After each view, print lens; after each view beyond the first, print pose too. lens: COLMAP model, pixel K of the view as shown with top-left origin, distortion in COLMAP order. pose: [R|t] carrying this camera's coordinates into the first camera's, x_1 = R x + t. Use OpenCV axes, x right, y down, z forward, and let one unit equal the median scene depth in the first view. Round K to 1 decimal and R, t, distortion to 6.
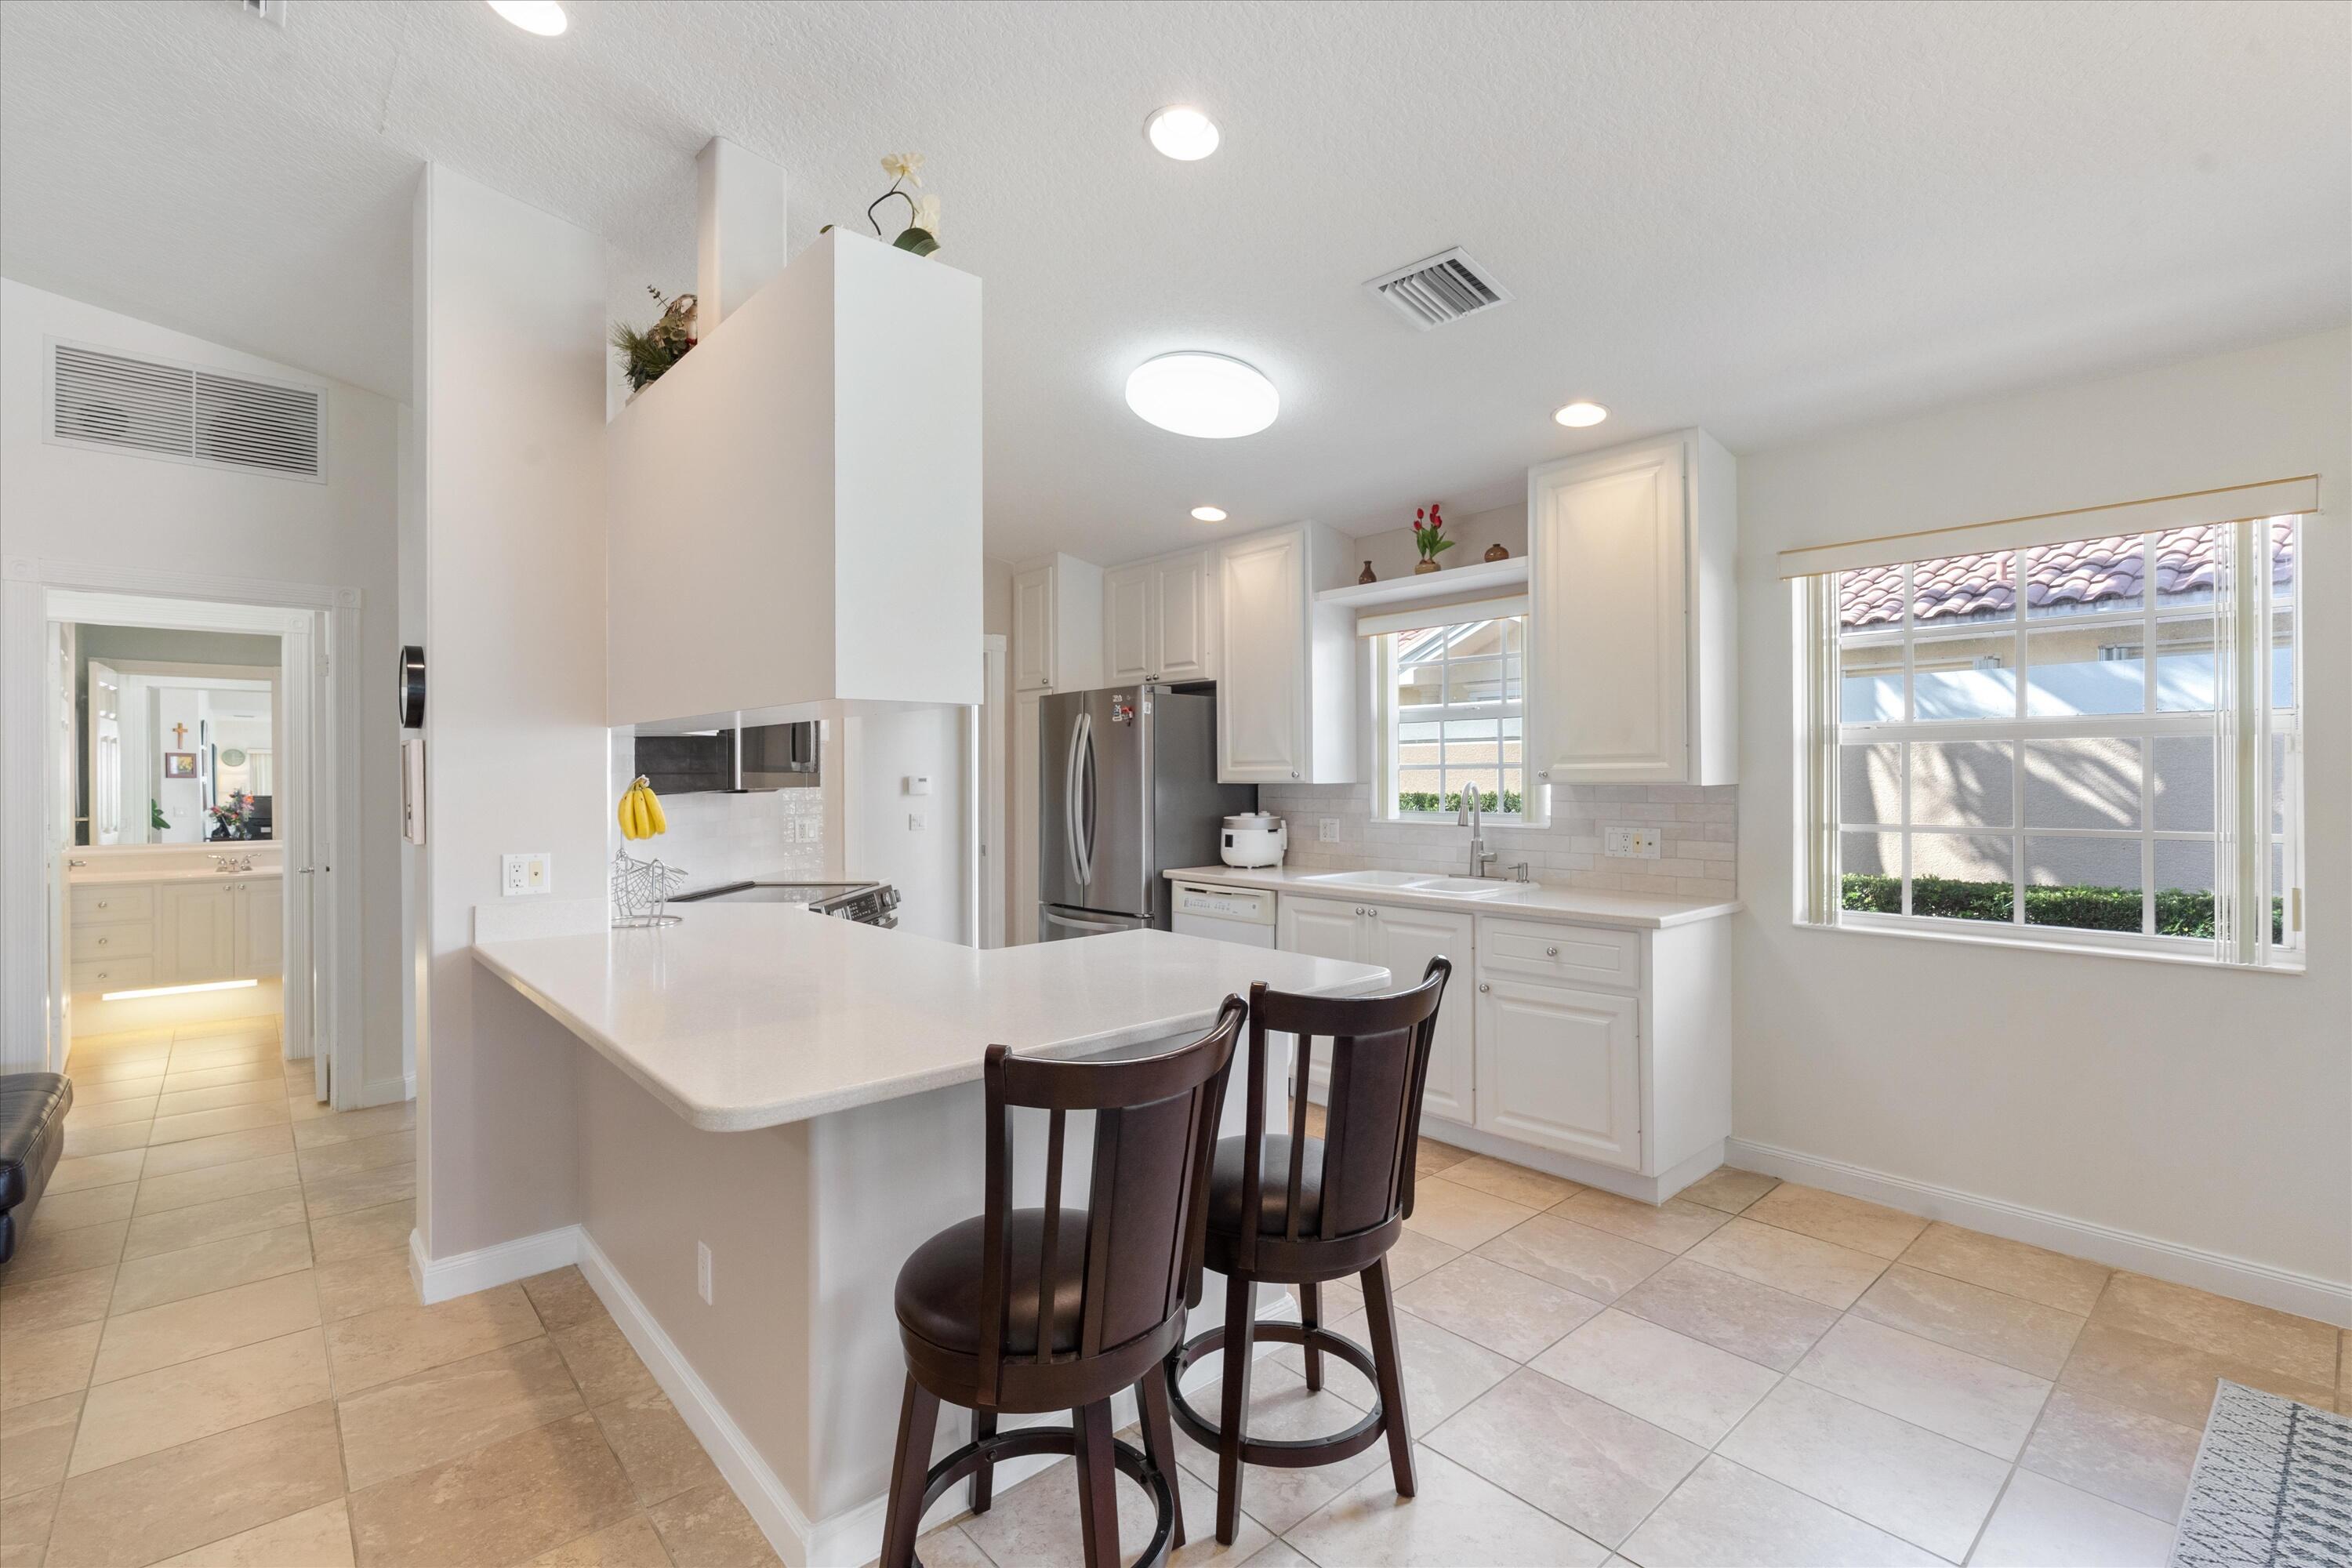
lens RADIAL K [[1064.7, 0, 1185.5], [0, 1064.7, 798.6], [0, 0, 1]] dist [-0.009492, 0.001870]
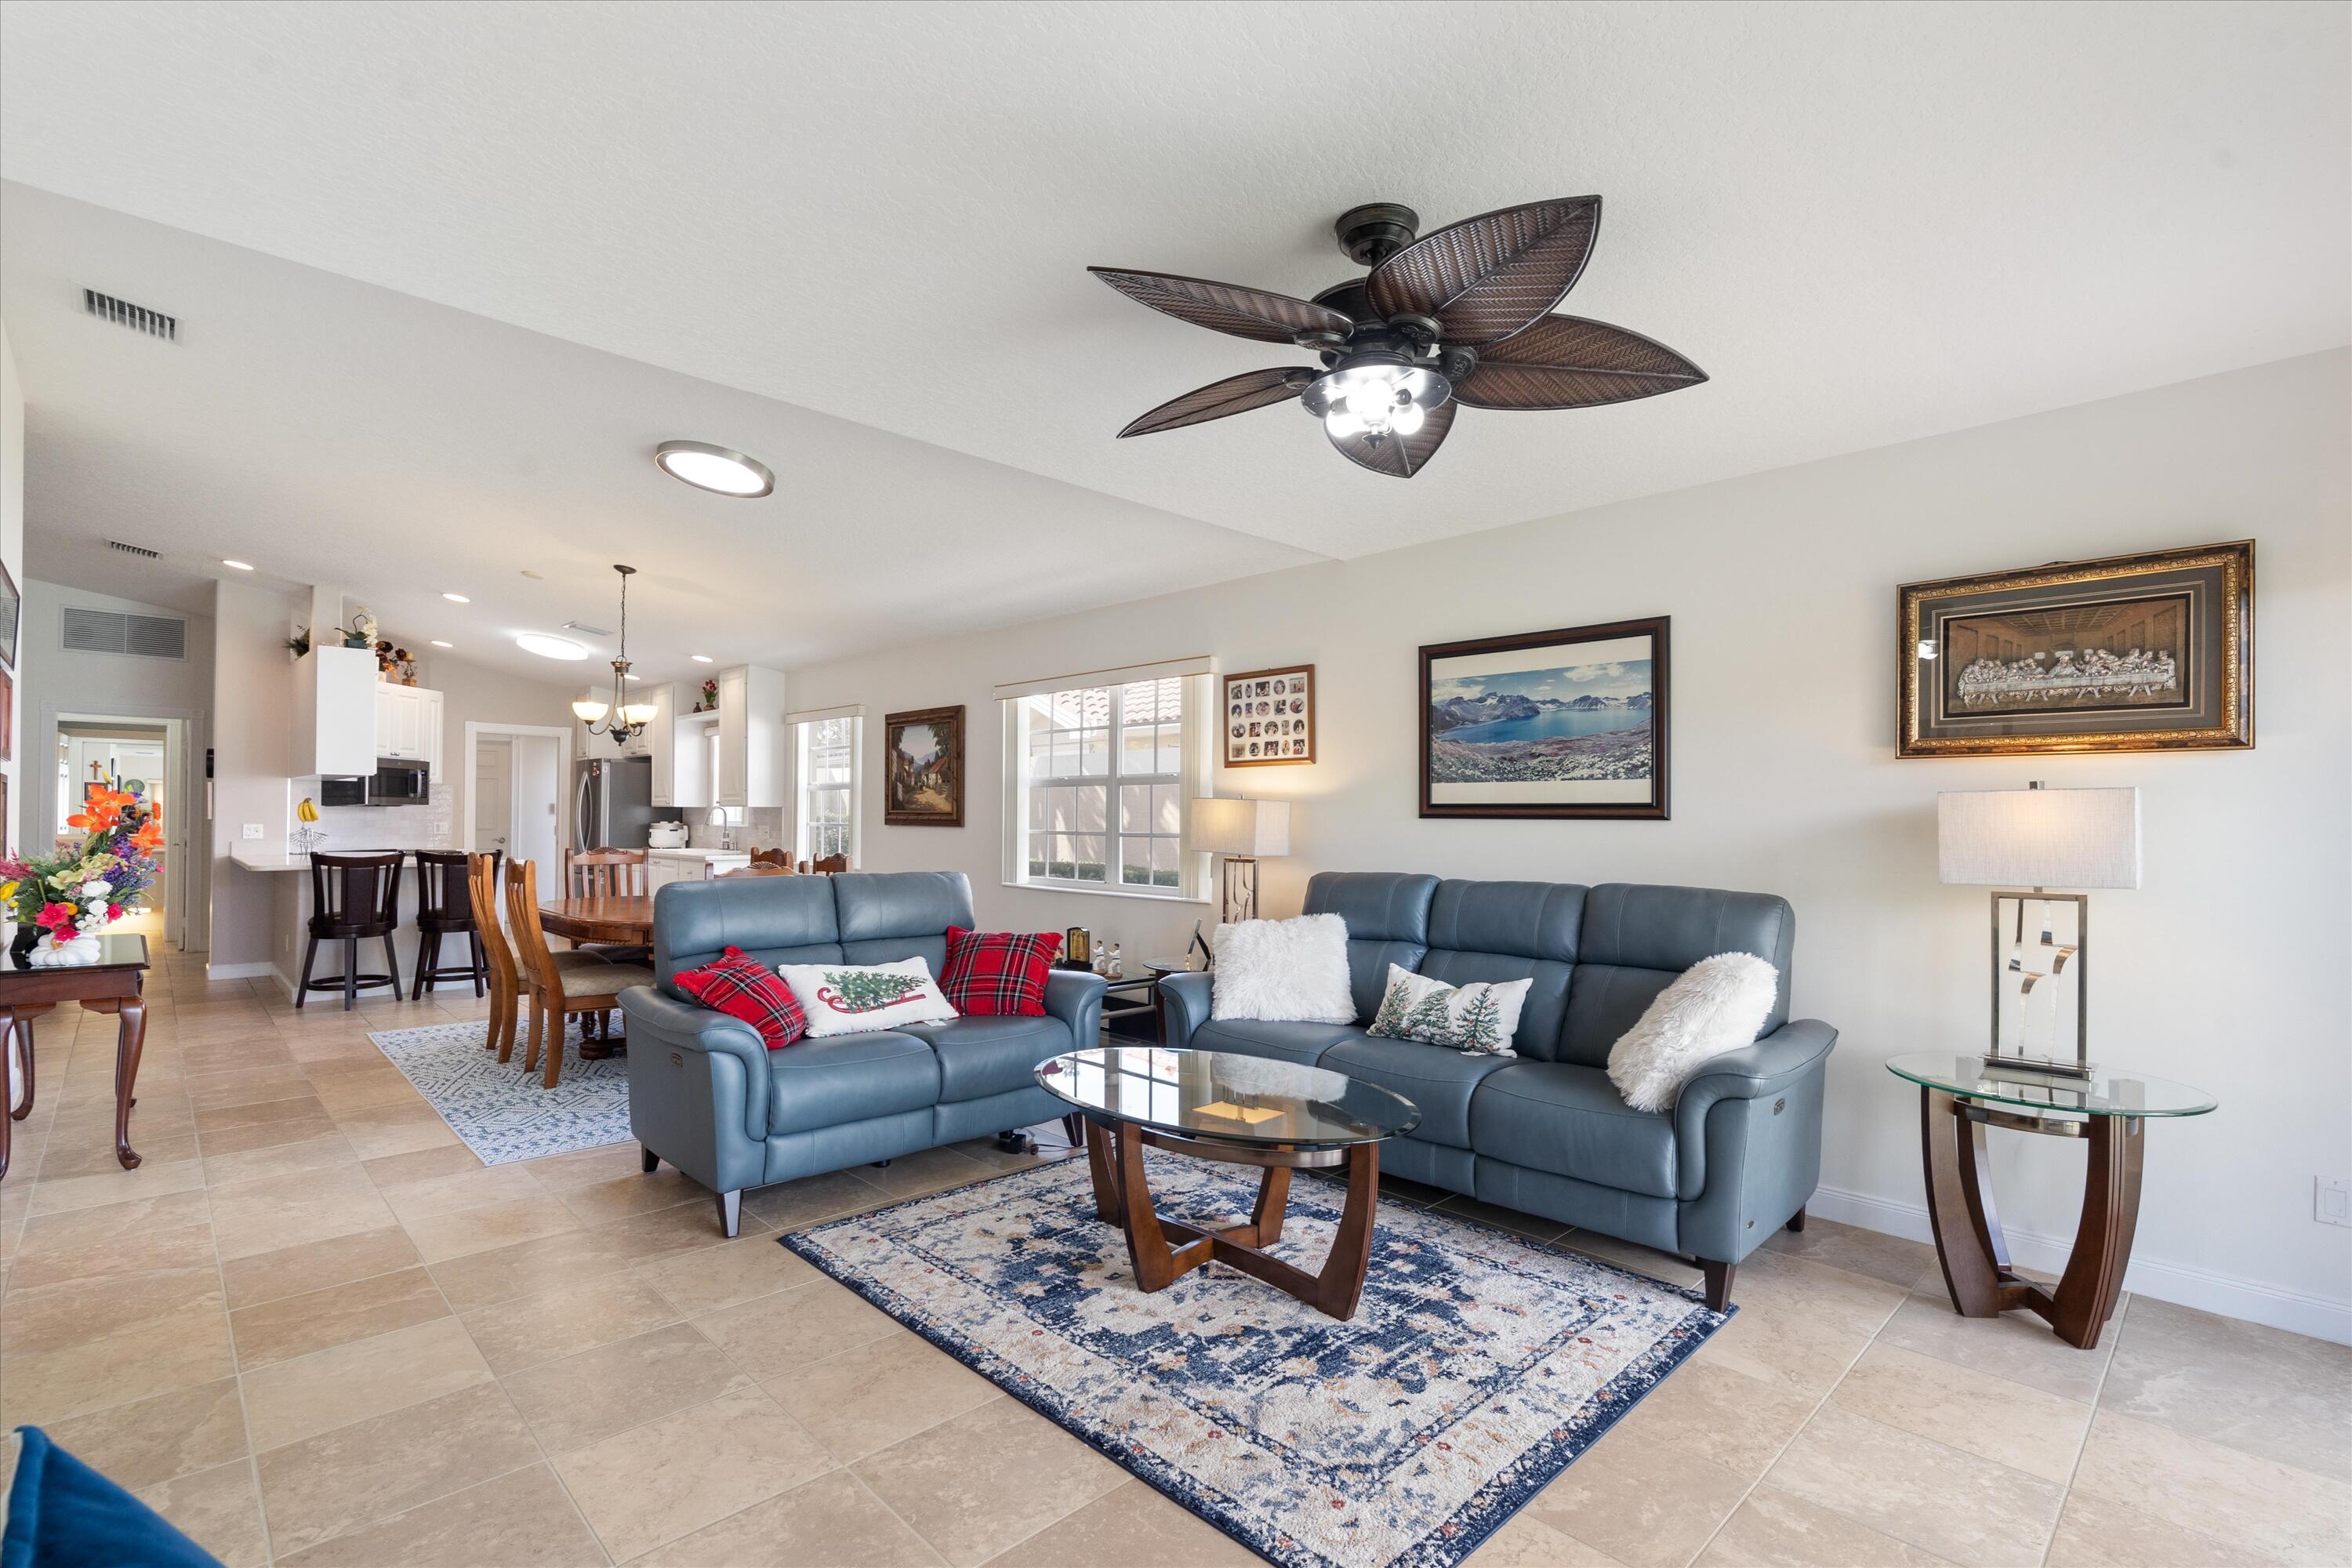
lens RADIAL K [[1064.7, 0, 1187.2], [0, 1064.7, 826.7], [0, 0, 1]] dist [-0.009492, 0.001870]
pose [[0.998238, 0.013638, 0.057742, 0.944997], [-0.013066, 0.999862, -0.010269, 0.031788], [-0.057874, 0.009496, 0.998279, -1.084162]]
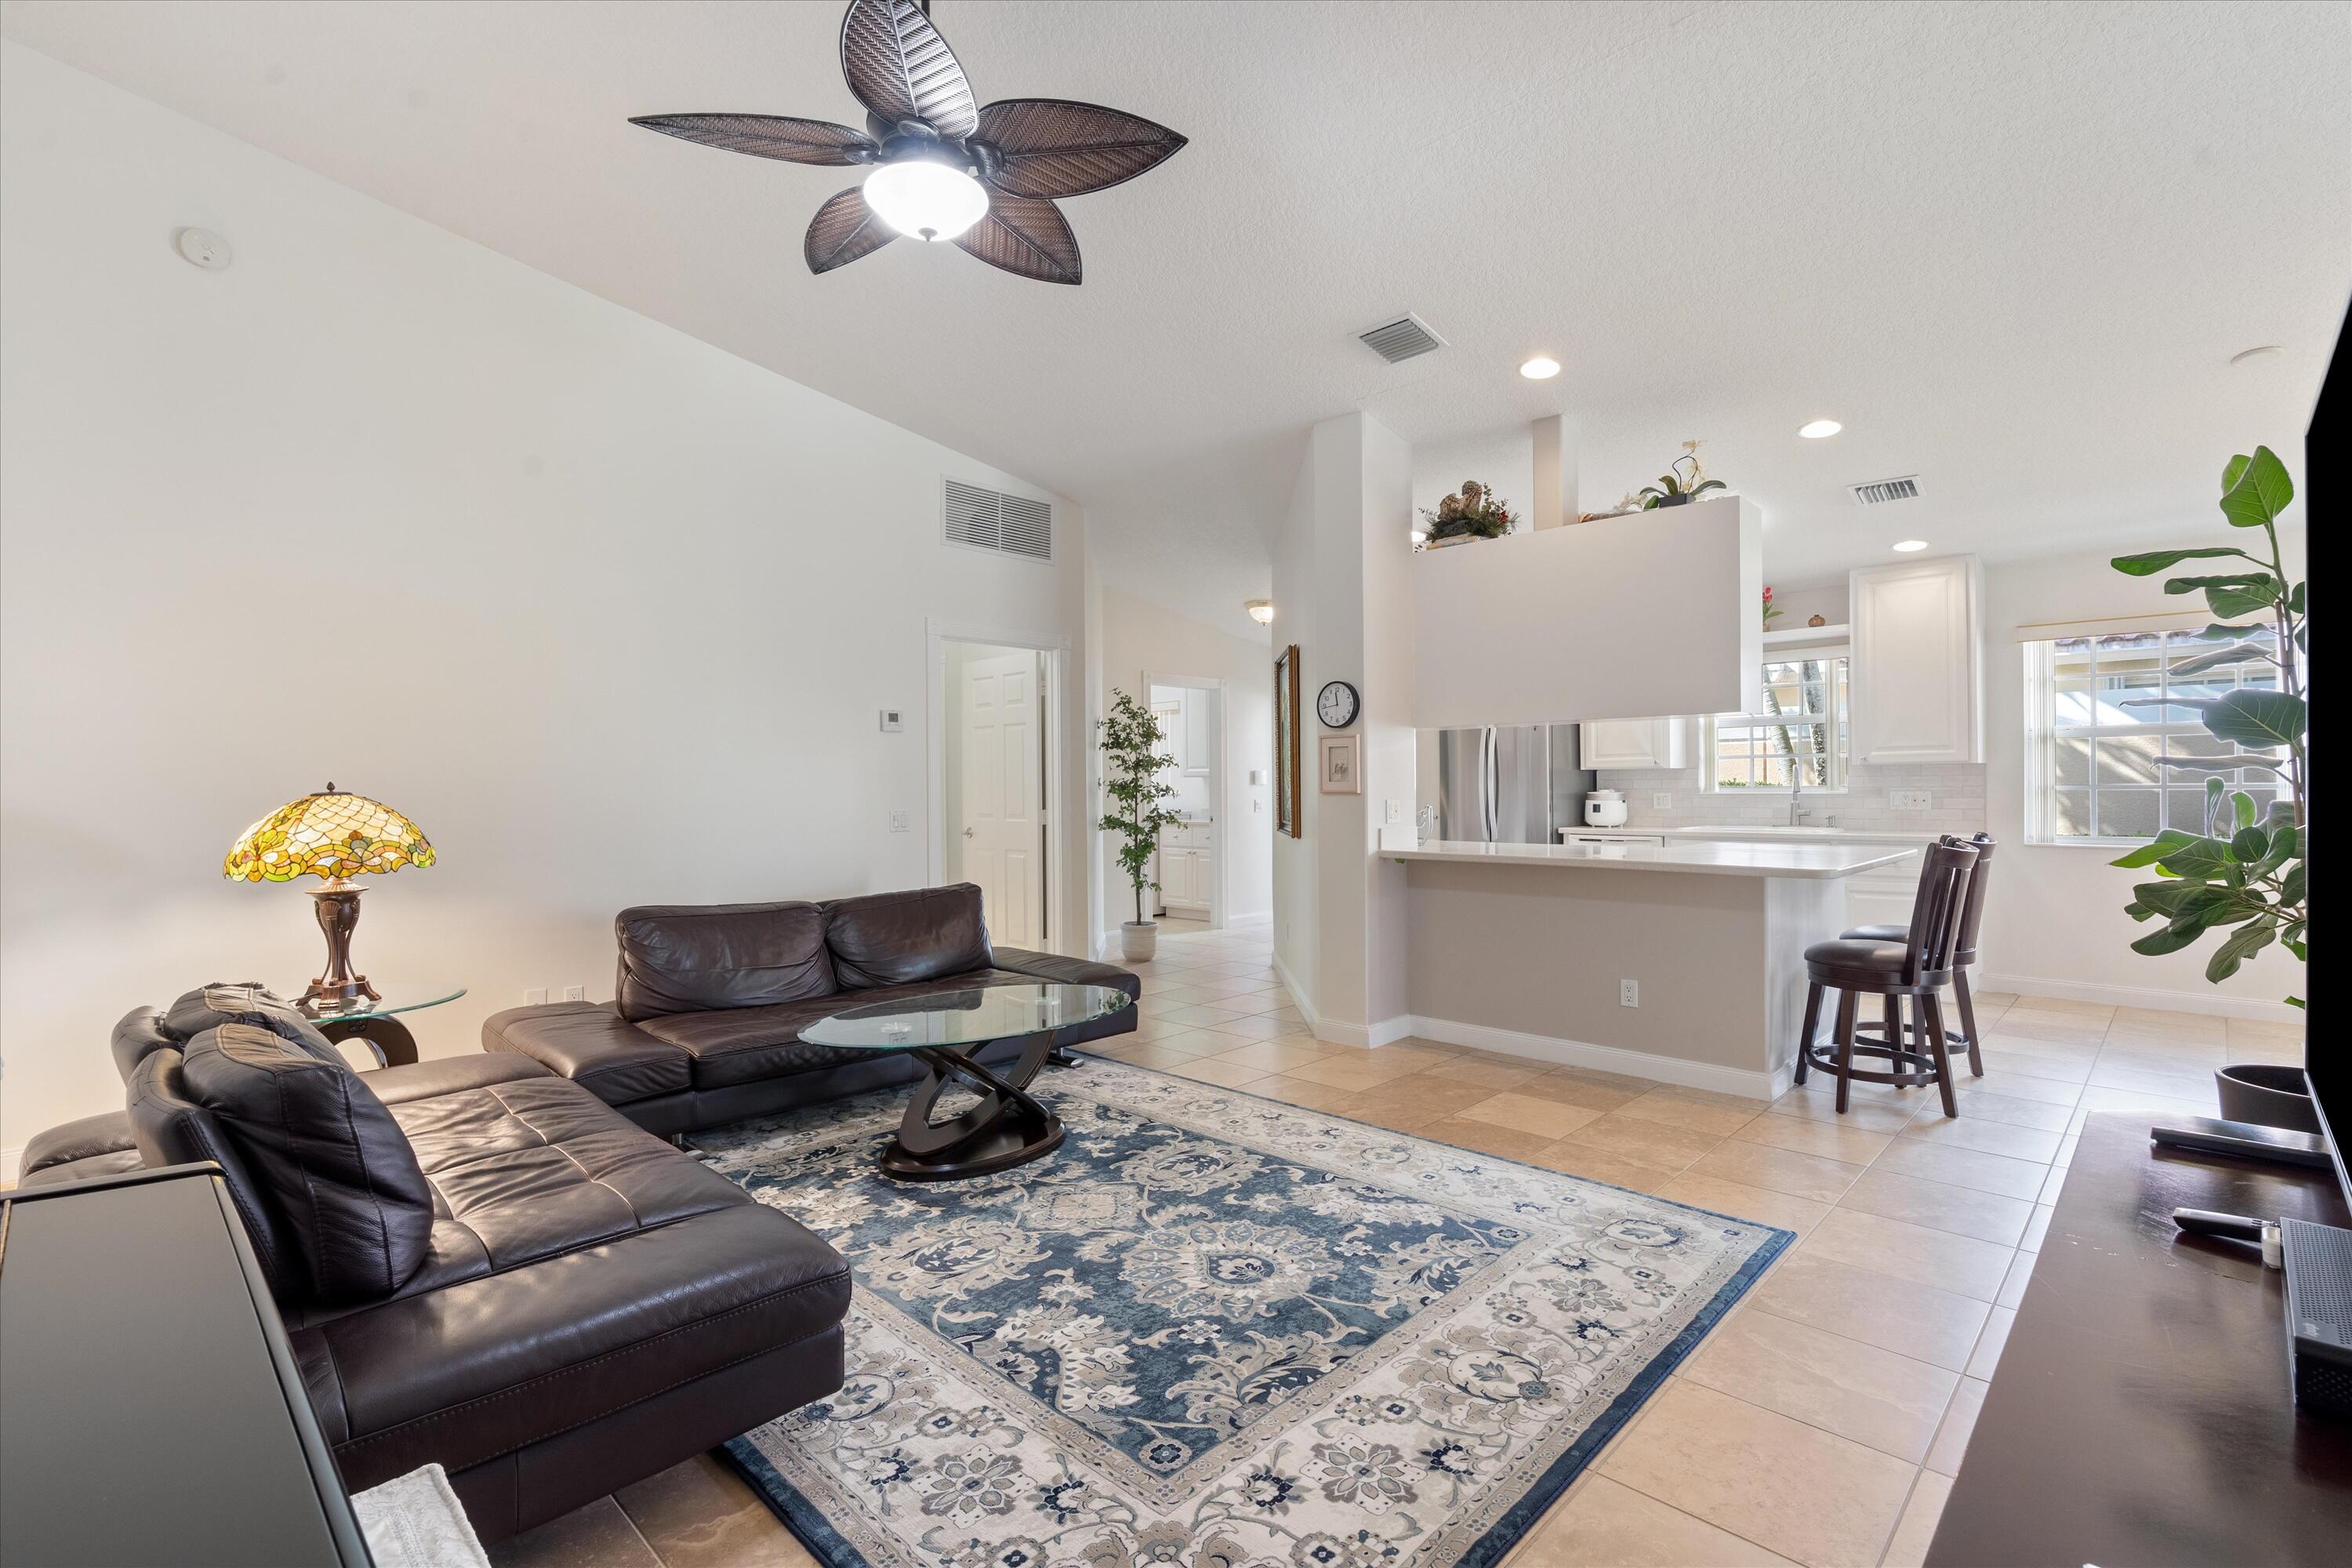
lens RADIAL K [[1064.7, 0, 1161.5], [0, 1064.7, 768.1], [0, 0, 1]] dist [-0.009492, 0.001870]
pose [[0.997904, -0.002355, 0.064673, -0.642611], [0.004935, 0.999197, -0.039761, 0.039597], [-0.064527, 0.039997, 0.997114, -0.414319]]
